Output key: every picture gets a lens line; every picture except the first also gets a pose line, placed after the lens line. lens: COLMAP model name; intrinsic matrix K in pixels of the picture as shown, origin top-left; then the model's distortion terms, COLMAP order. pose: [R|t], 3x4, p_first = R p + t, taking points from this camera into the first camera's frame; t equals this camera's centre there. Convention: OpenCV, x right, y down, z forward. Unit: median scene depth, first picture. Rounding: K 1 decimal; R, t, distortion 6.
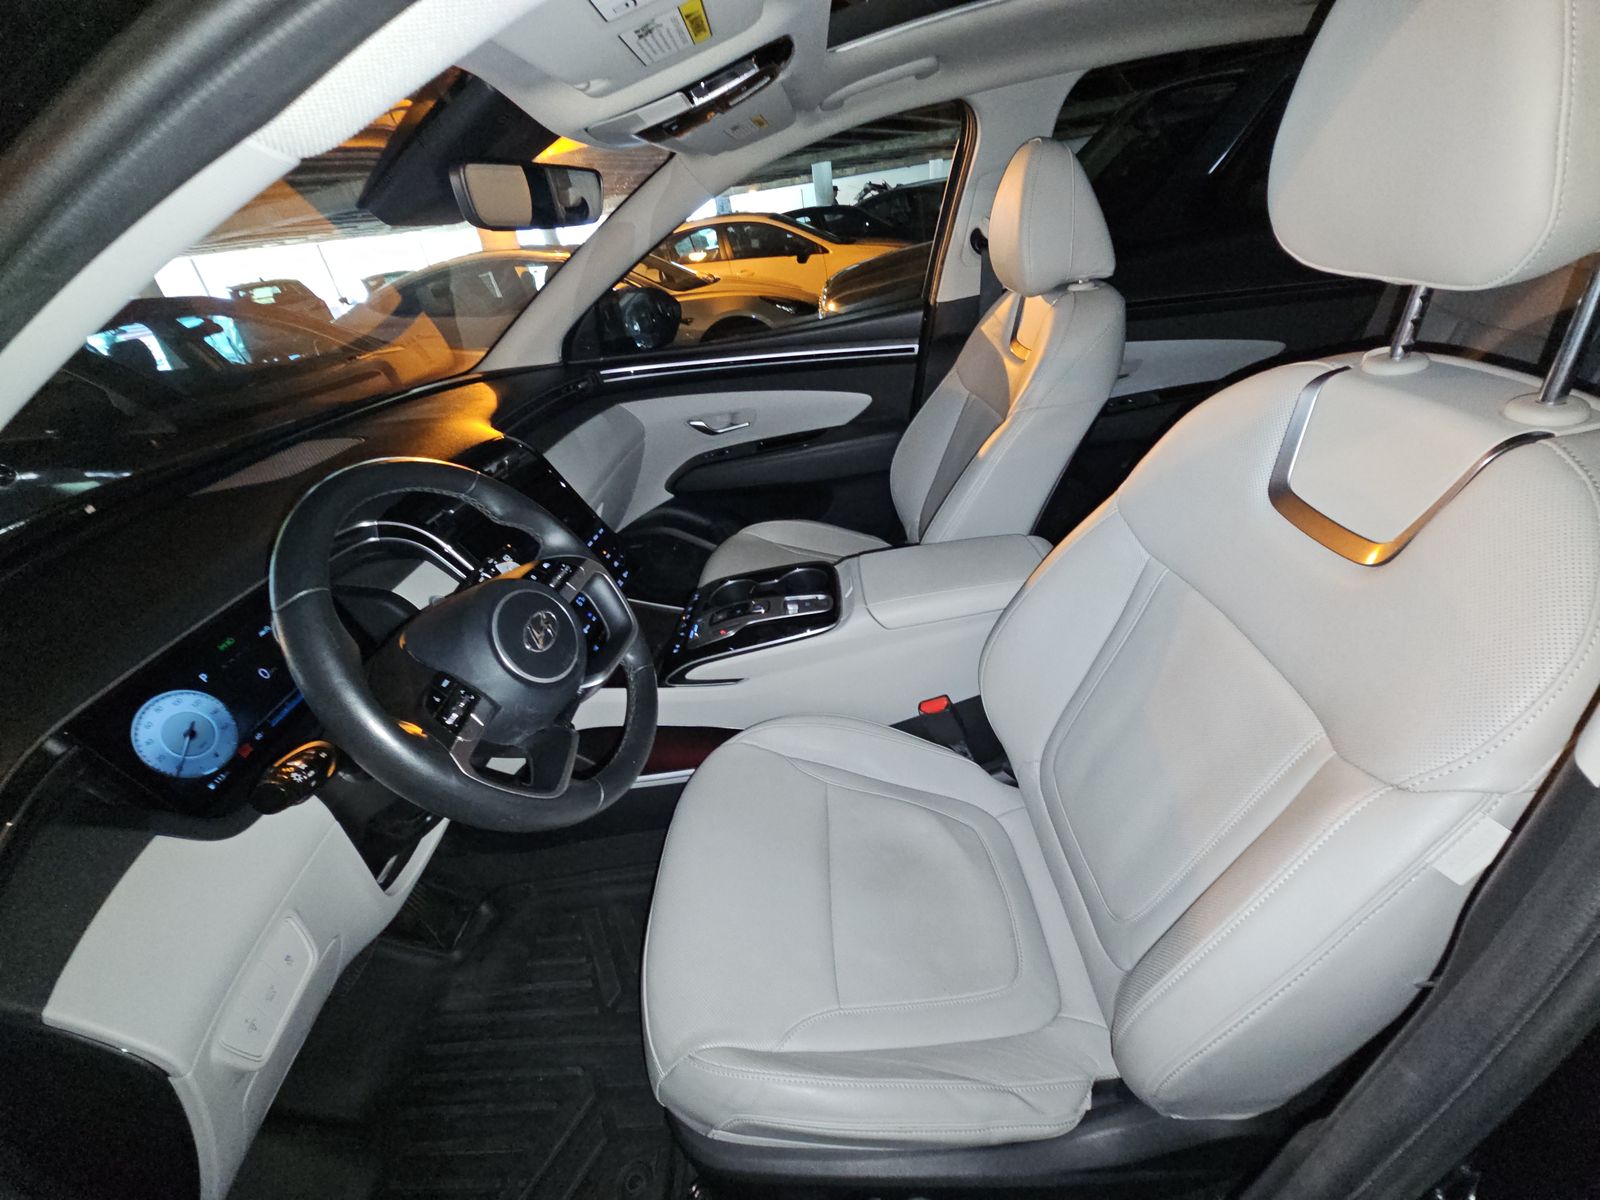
lens RADIAL K [[651.4, 0, 794.2], [0, 651.4, 609.5], [0, 0, 1]] dist [-0.001160, -0.000561]
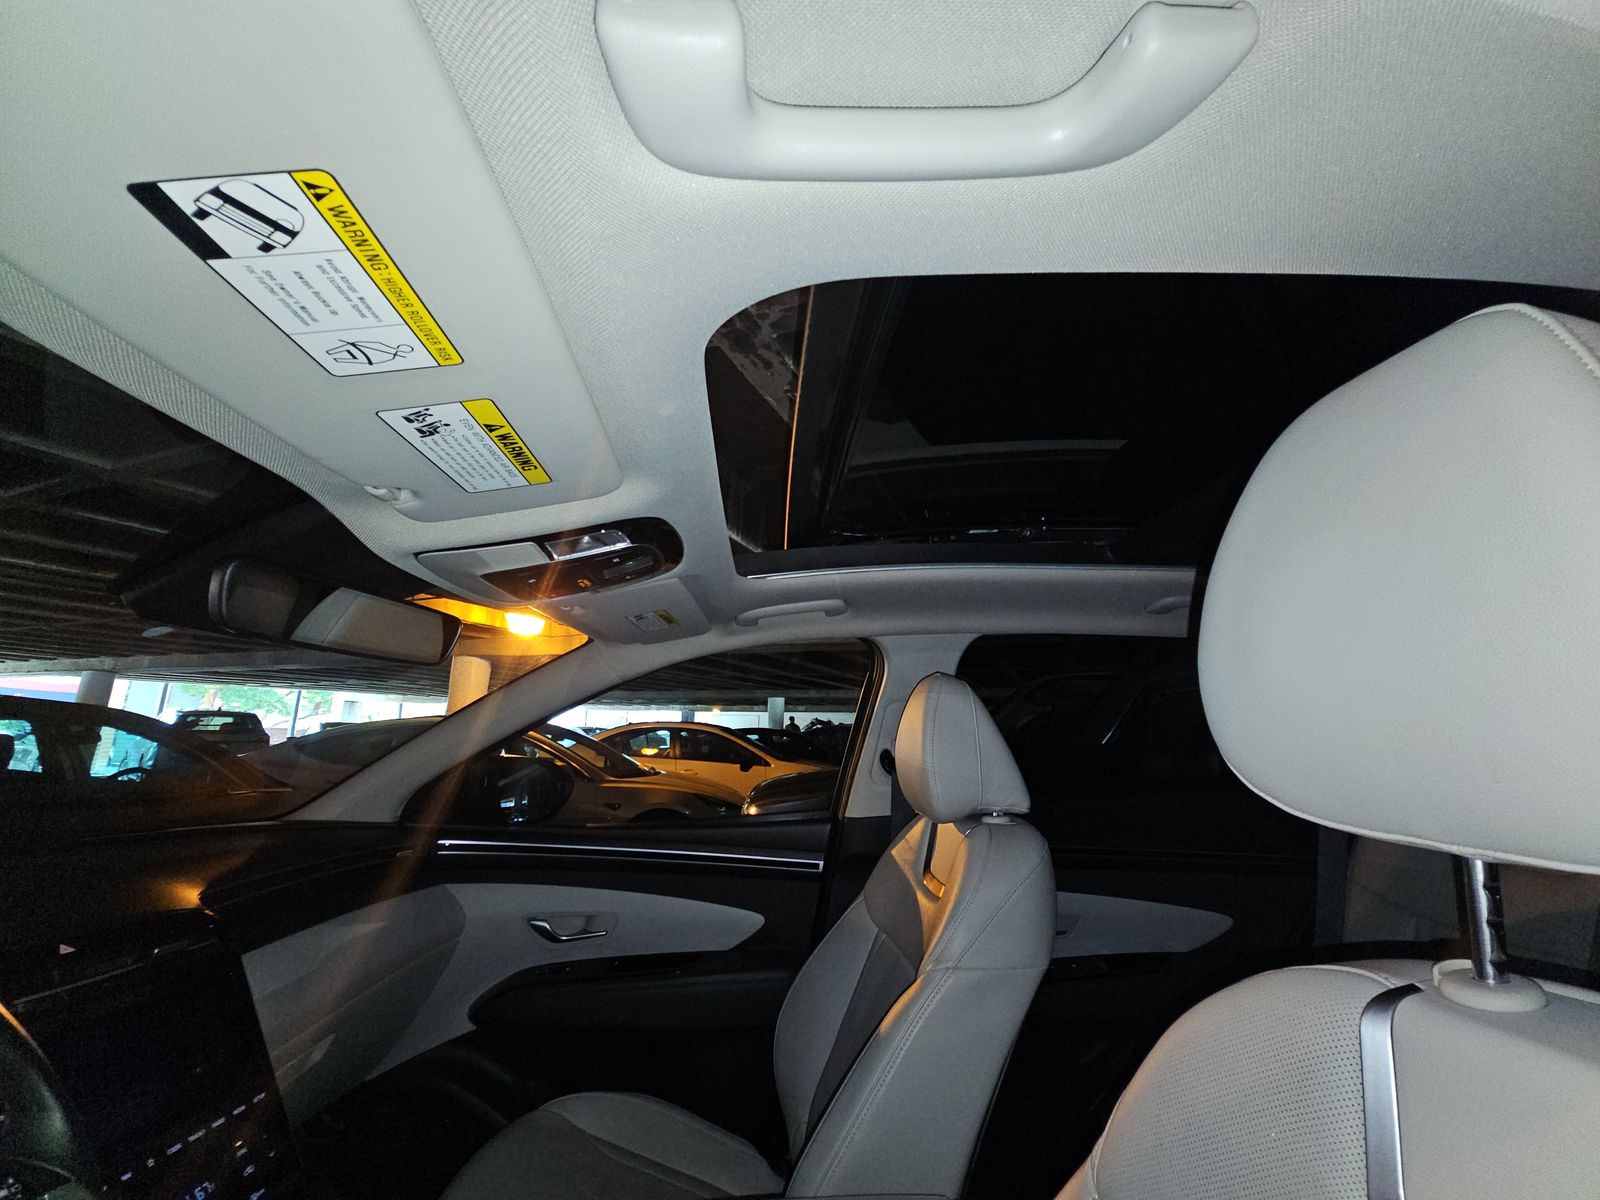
lens RADIAL K [[651.4, 0, 809.6], [0, 651.4, 607.7], [0, 0, 1]] dist [-0.001160, -0.000561]
pose [[0.985997, 0.158041, 0.053218, 0.072950], [-0.080061, 0.728562, -0.680285, -0.063693], [-0.146285, 0.666499, 0.731013, 0.149307]]
